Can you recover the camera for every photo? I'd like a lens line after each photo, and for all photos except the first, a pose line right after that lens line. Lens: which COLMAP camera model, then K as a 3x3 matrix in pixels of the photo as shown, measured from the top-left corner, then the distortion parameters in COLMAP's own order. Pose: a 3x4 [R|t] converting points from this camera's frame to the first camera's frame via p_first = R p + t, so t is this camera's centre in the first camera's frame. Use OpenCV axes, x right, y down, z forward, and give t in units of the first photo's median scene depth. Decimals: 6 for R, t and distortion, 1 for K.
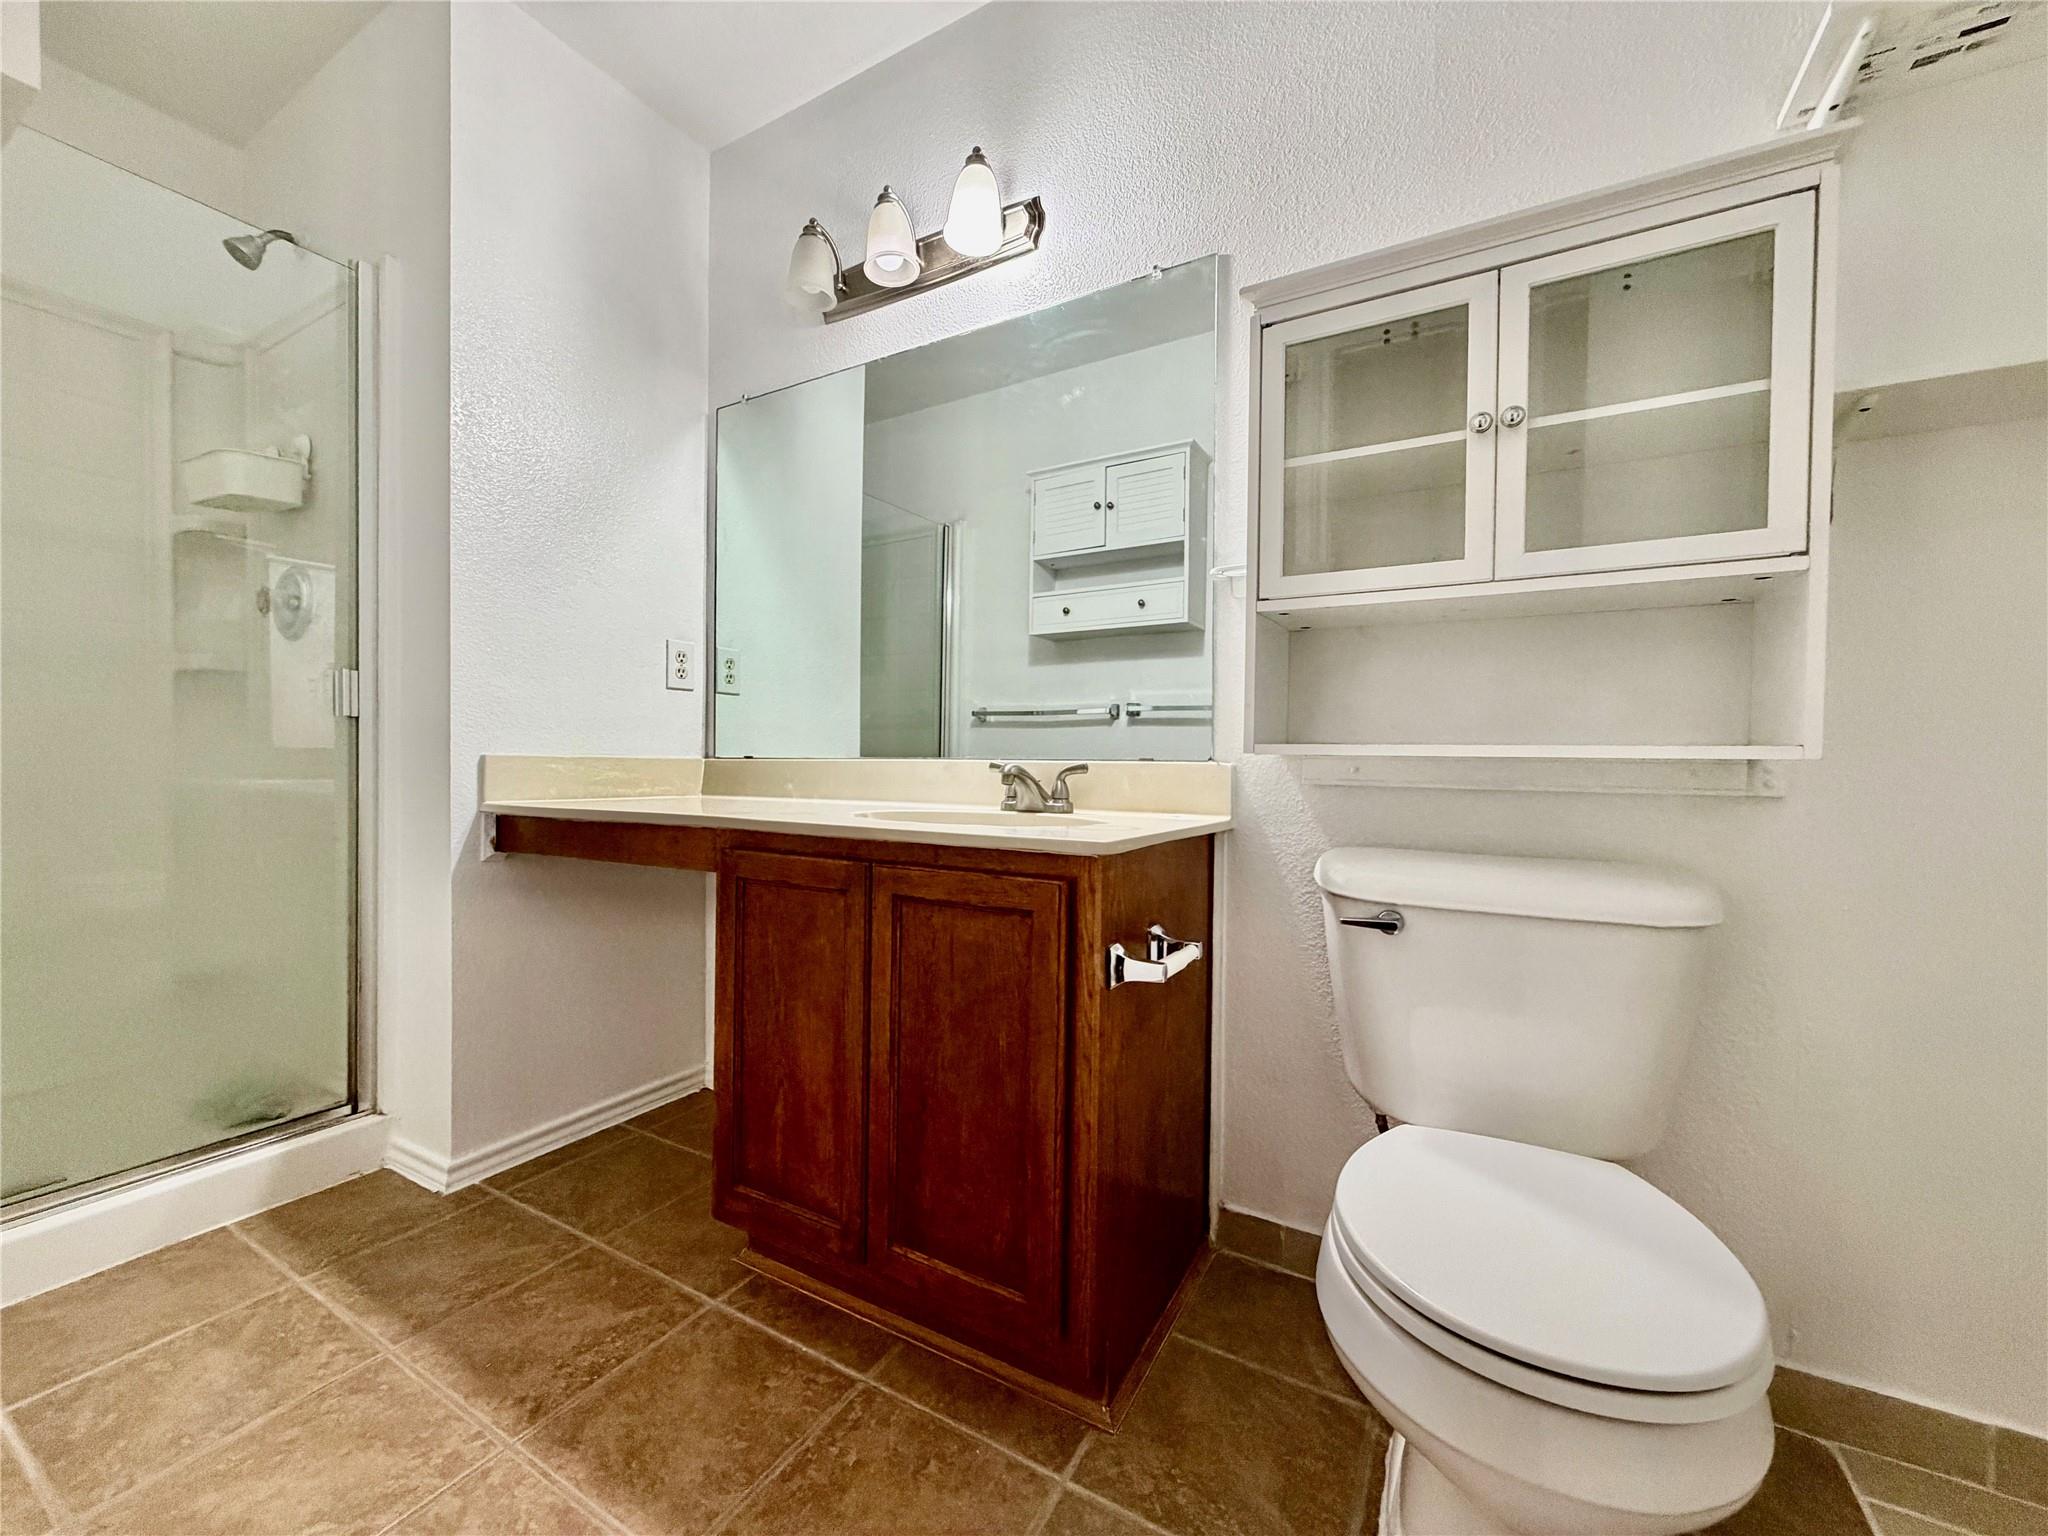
lens RADIAL K [[816.0, 0, 1019.8], [0, 816.0, 766.8], [0, 0, 1]] dist [-0.002828, -0.000183]
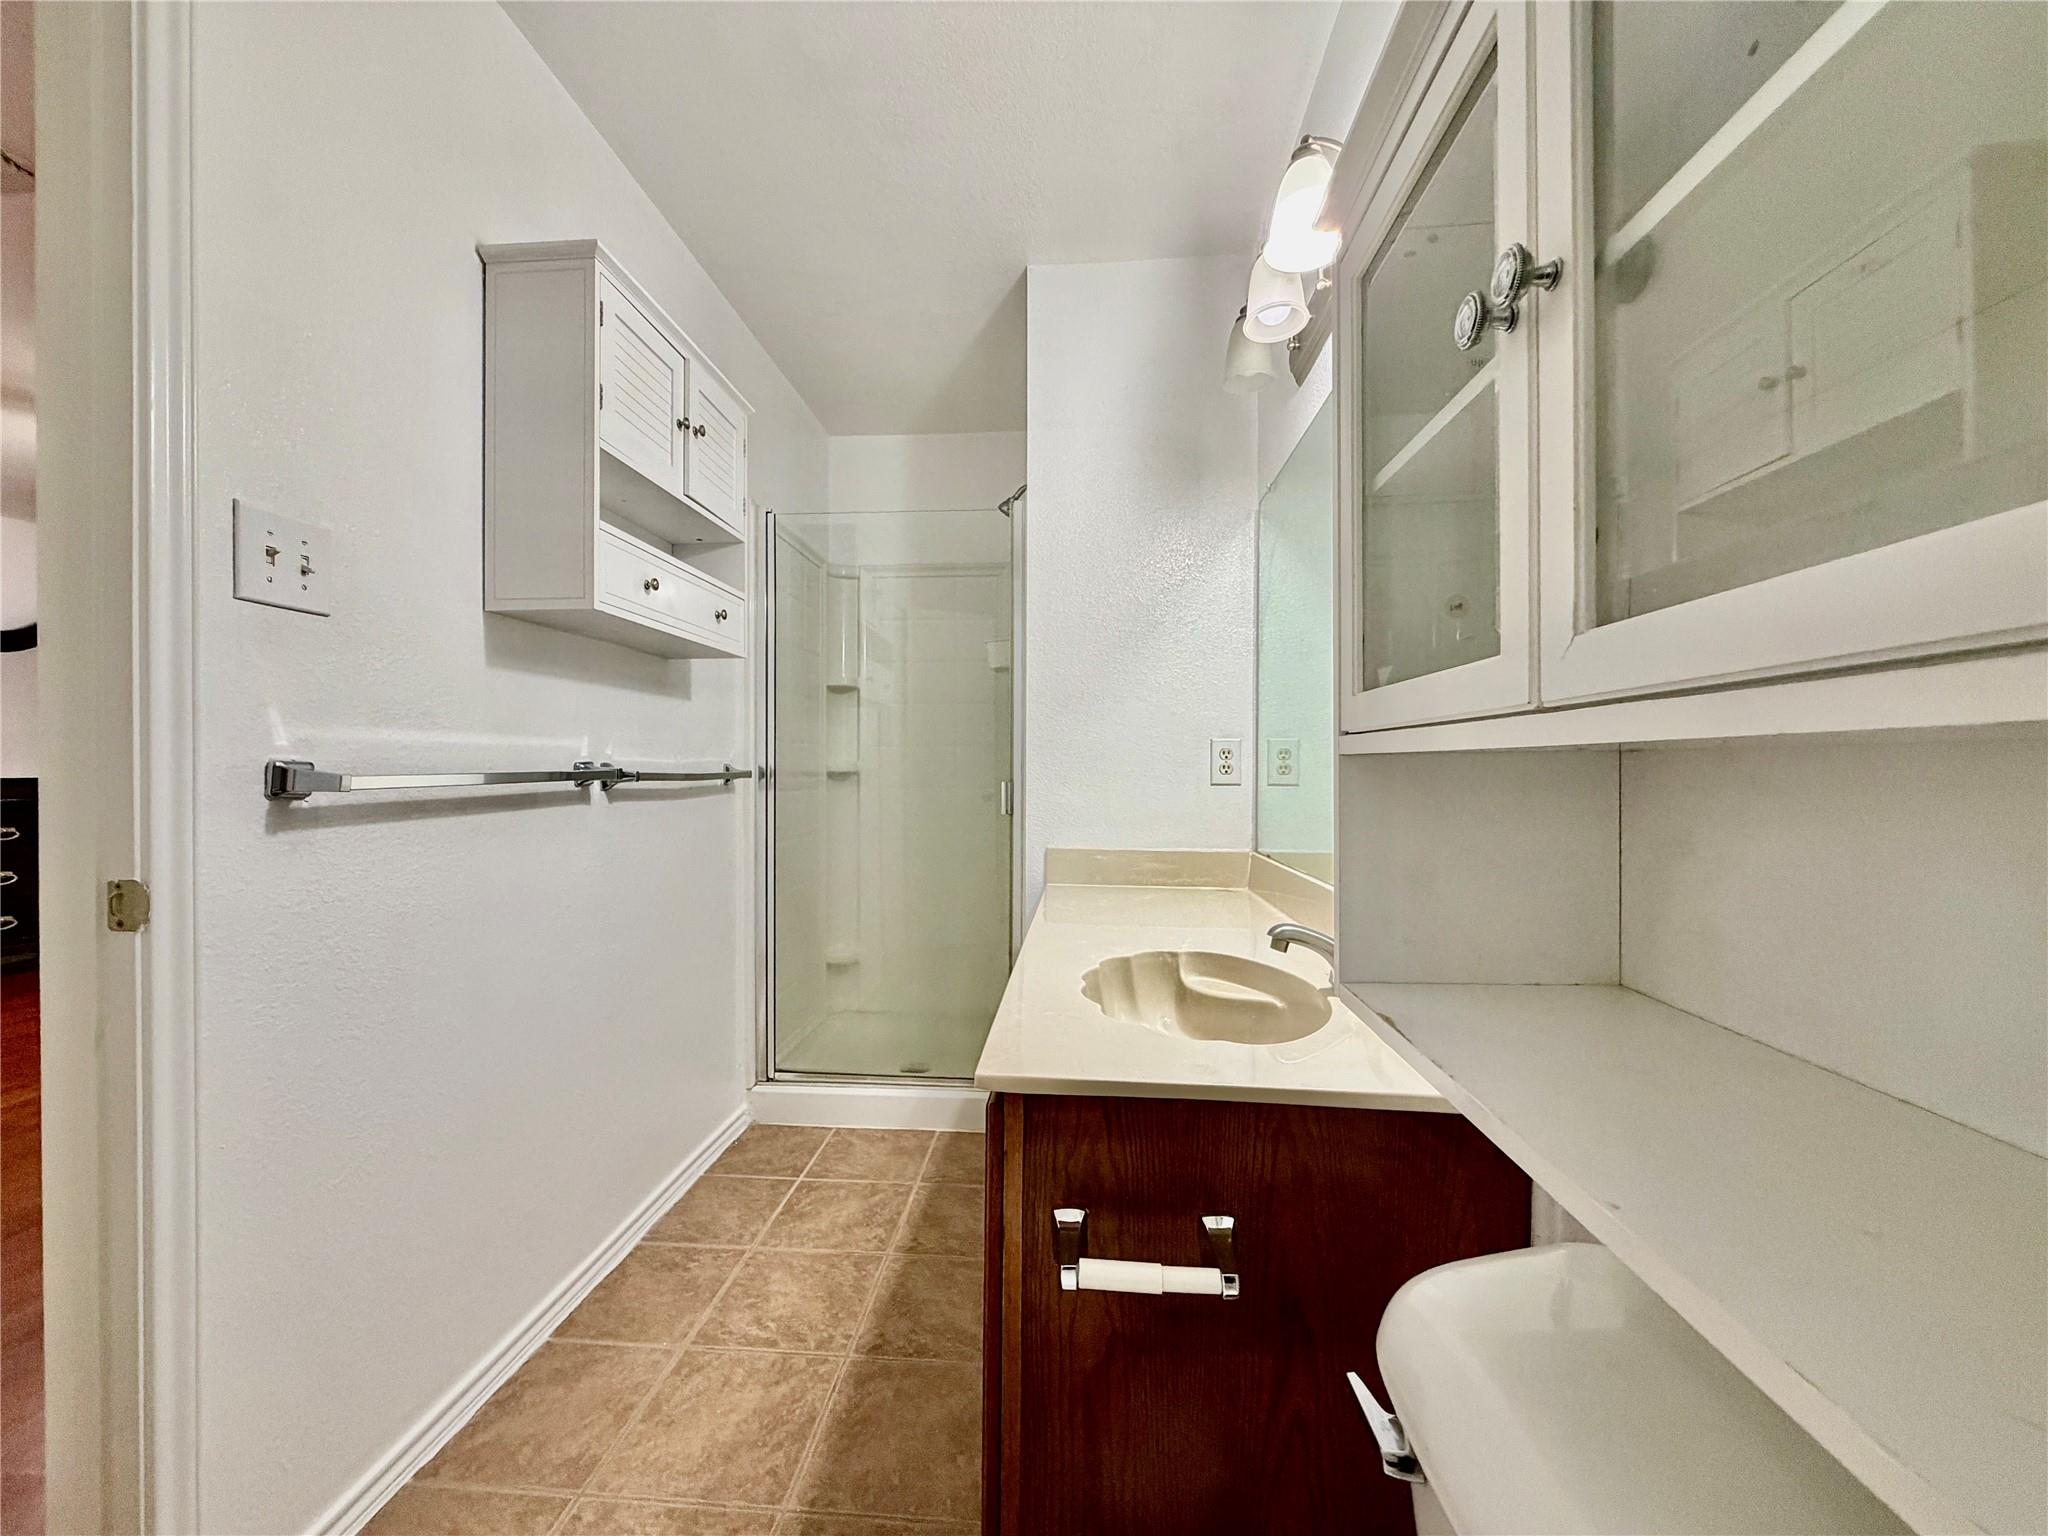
lens RADIAL K [[816.0, 0, 1018.7], [0, 816.0, 769.4], [0, 0, 1]] dist [-0.002828, -0.000183]
pose [[0.426067, -0.008259, -0.904654, 0.763454], [-0.009328, 0.999865, -0.013521, -0.182002], [0.904643, 0.014199, 0.425933, 0.591398]]
